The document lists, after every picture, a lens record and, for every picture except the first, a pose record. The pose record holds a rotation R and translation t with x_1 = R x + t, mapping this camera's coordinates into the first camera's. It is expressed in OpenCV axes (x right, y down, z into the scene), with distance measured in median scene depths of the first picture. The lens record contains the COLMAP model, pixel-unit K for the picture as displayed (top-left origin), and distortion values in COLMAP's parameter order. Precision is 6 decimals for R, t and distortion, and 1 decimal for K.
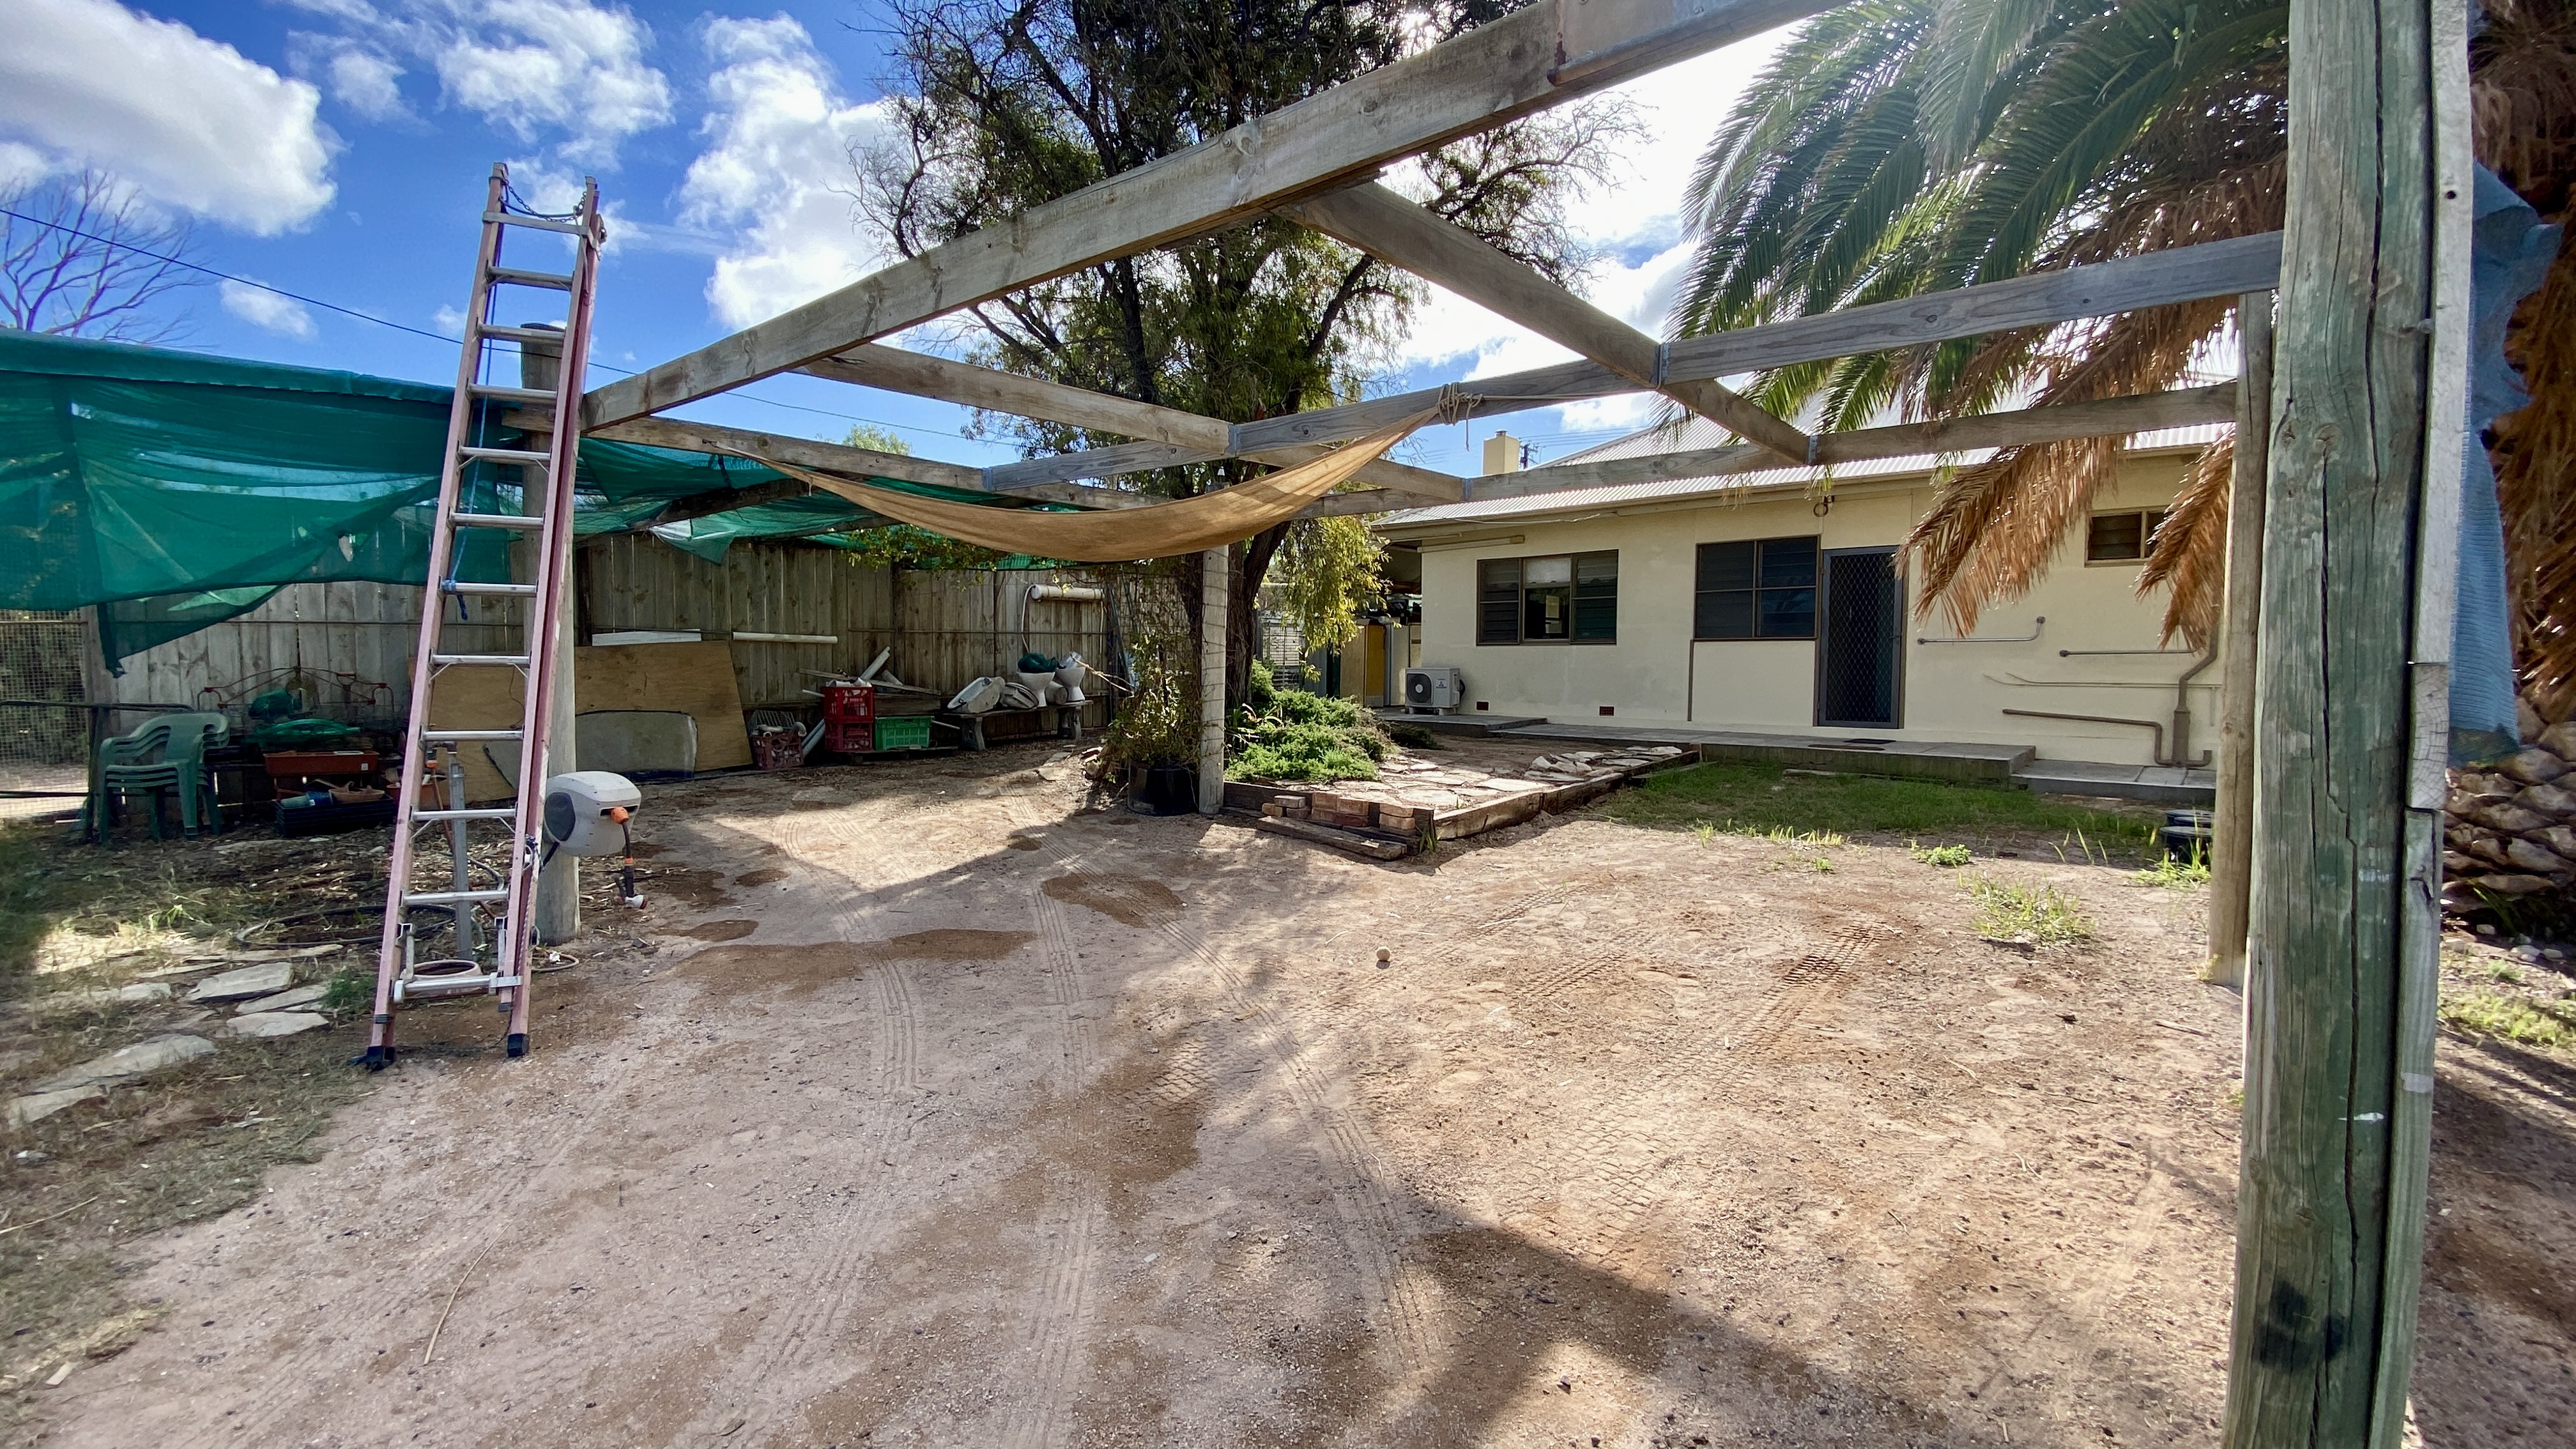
lens RADIAL K [[1073.0, 0, 1254.2], [0, 1073.0, 719.9], [0, 0, 1]] dist [-0.004117, -0.003587]
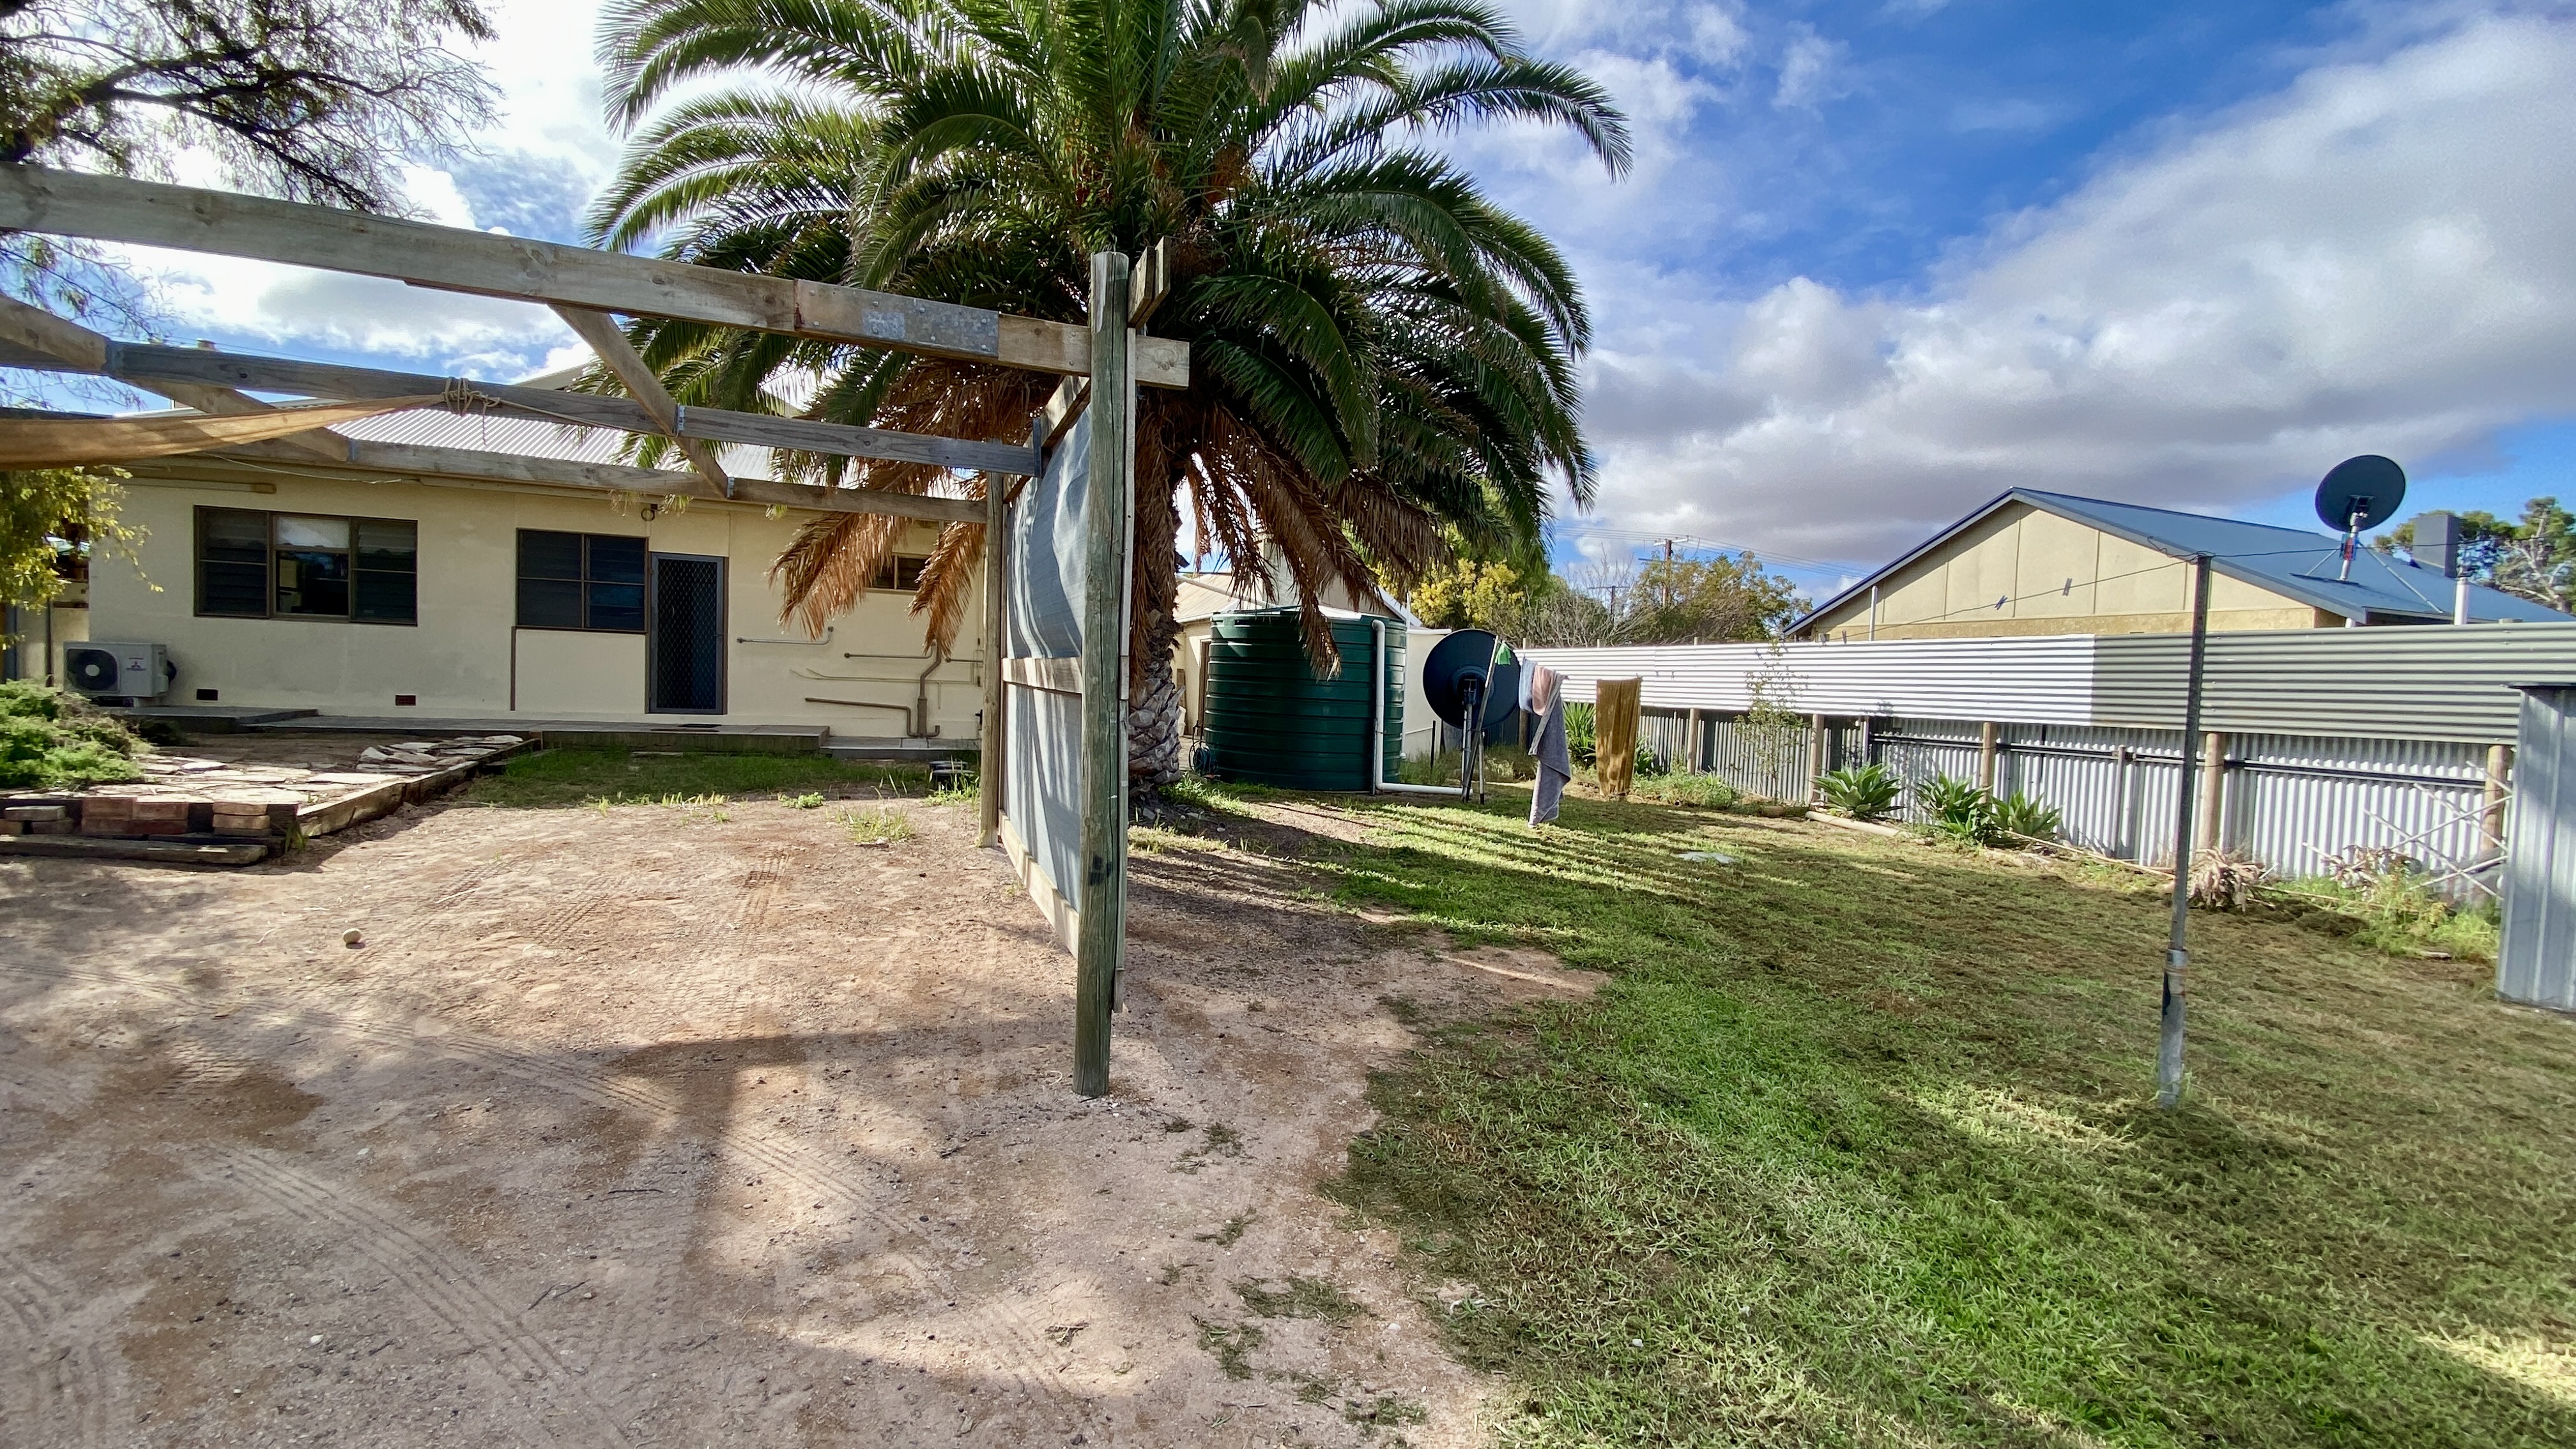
lens RADIAL K [[1073.0, 0, 1296.3], [0, 1073.0, 736.2], [0, 0, 1]] dist [-0.004117, -0.003587]
pose [[0.466382, -0.030633, 0.884053, -0.236264], [0.013380, 0.999530, 0.027575, 0.014354], [-0.884482, -0.001031, 0.466573, -0.157365]]
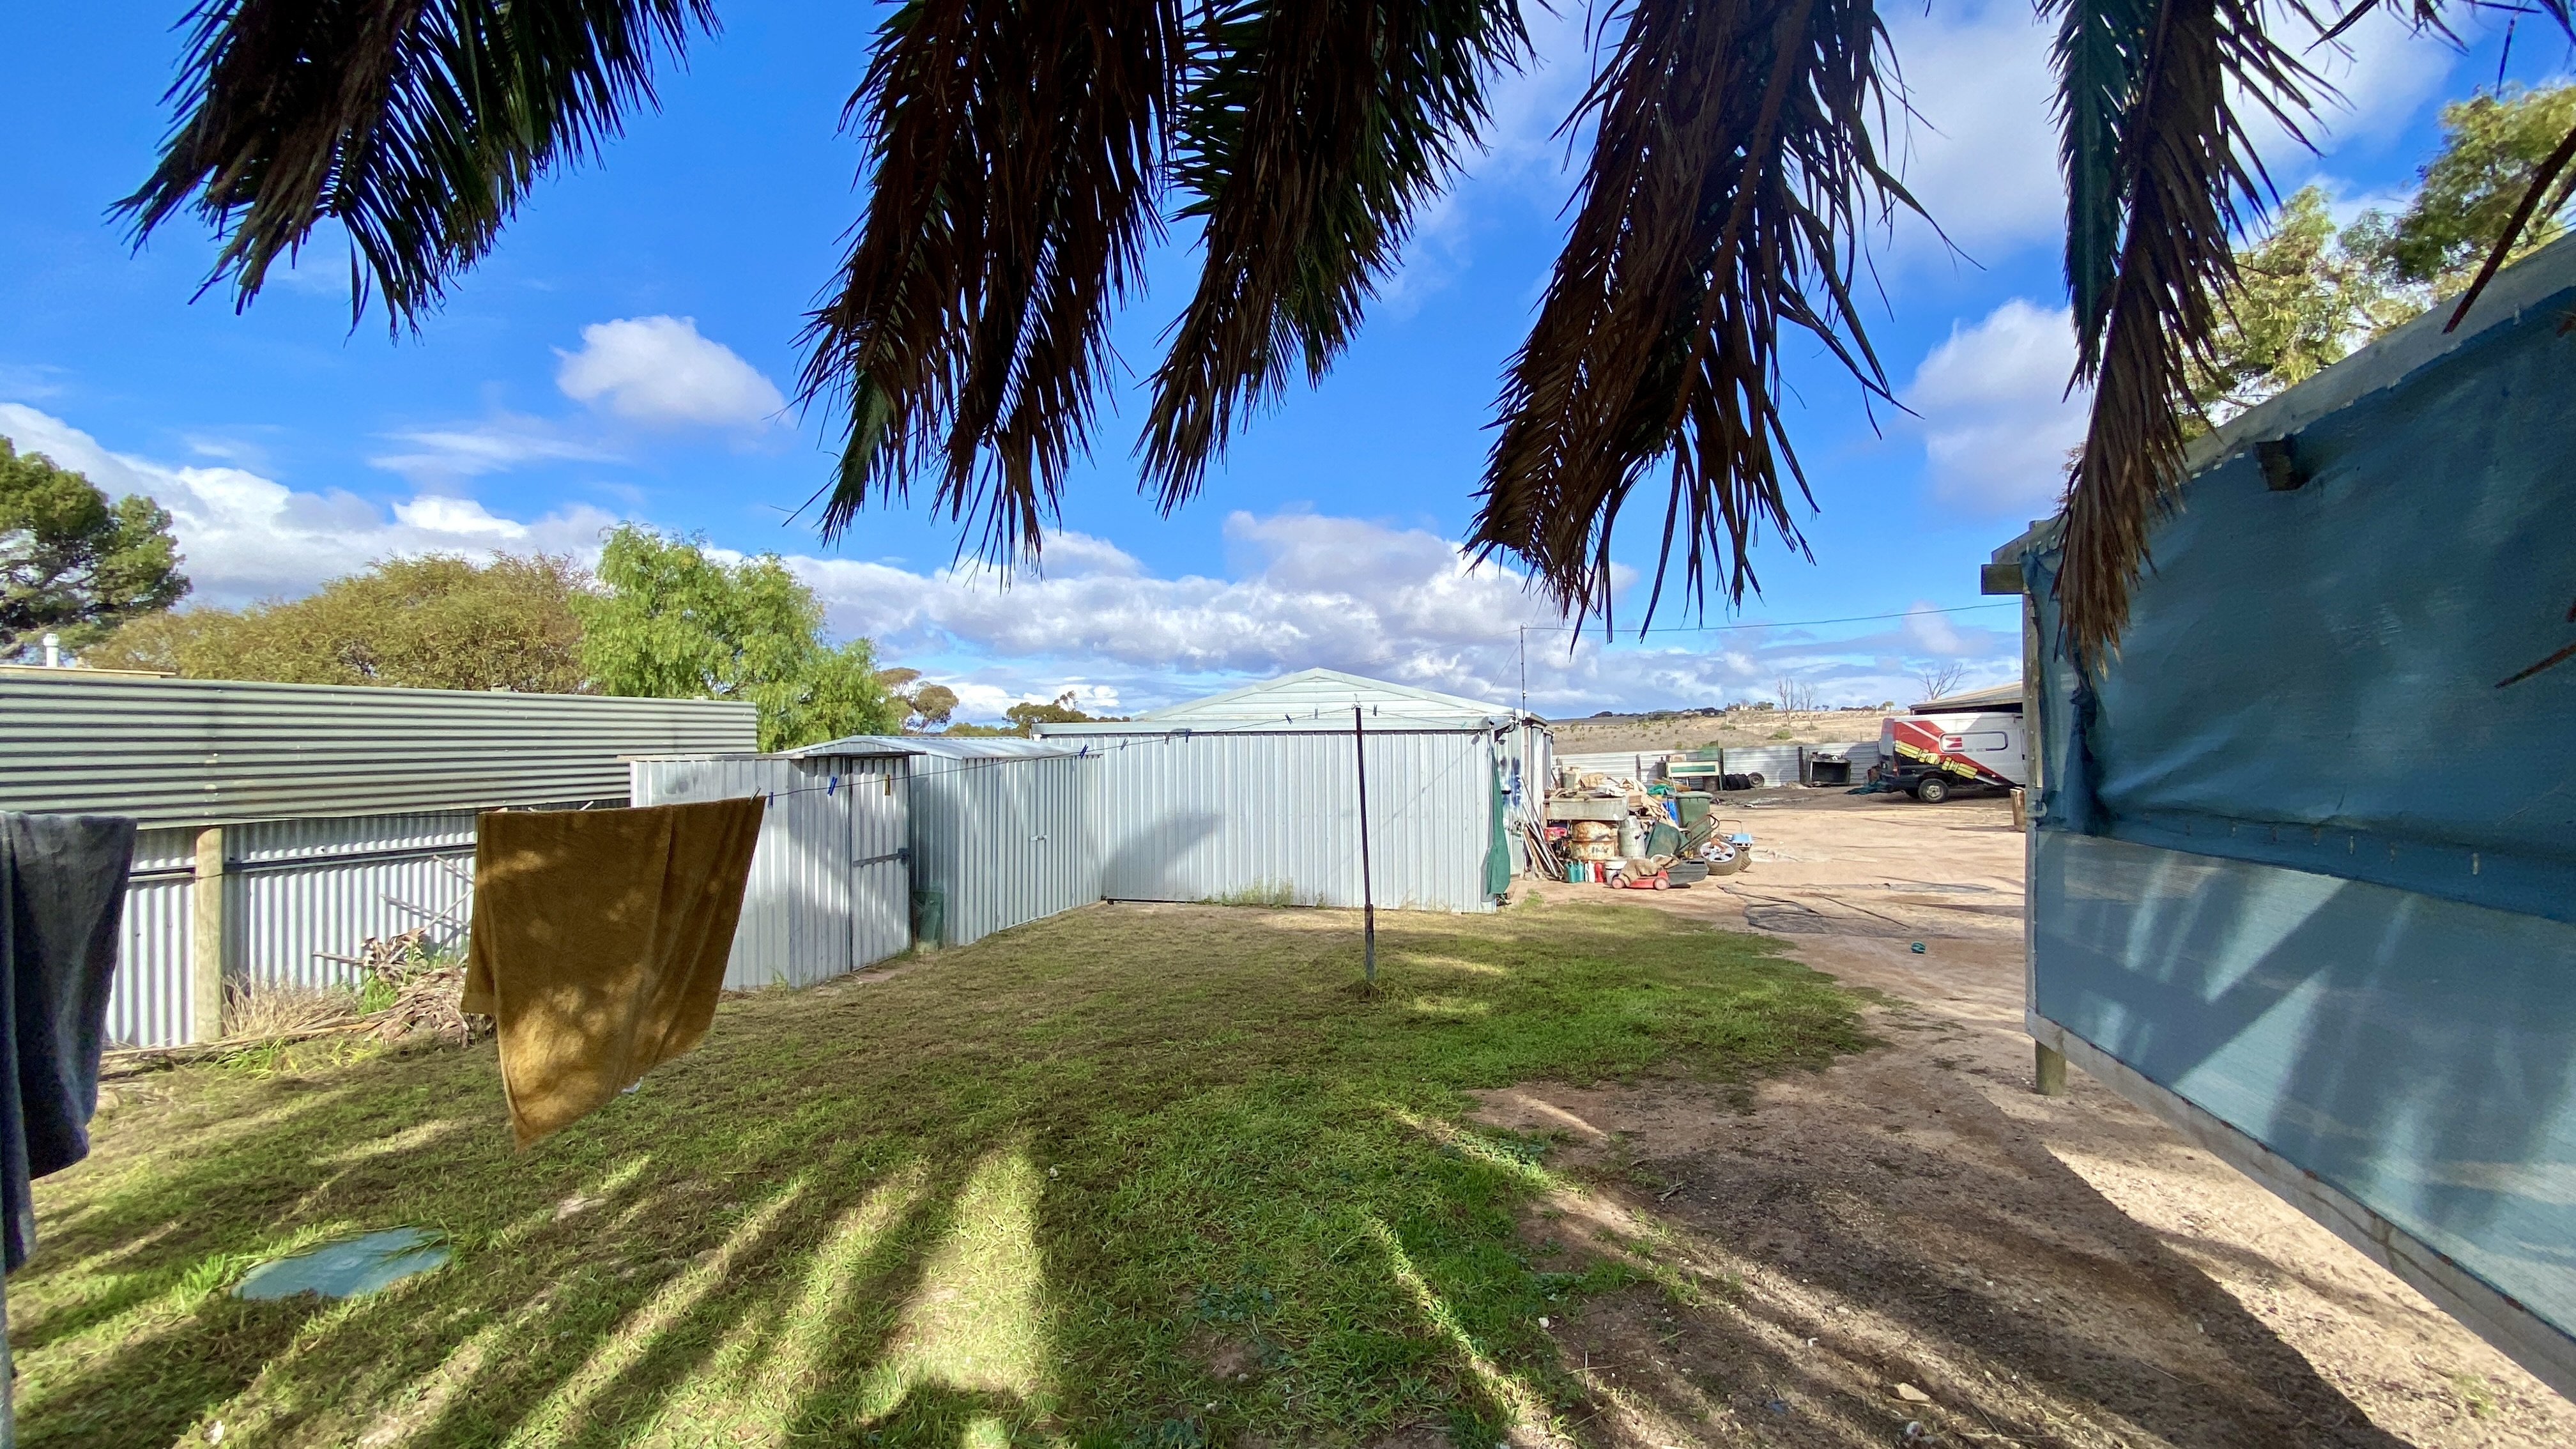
lens RADIAL K [[1073.0, 0, 1296.0], [0, 1073.0, 727.6], [0, 0, 1]] dist [-0.004117, -0.003587]
pose [[-0.906287, -0.003683, -0.422646, 0.898919], [-0.018221, 0.999373, 0.030363, -0.057953], [0.422269, 0.035218, -0.905786, 0.575892]]
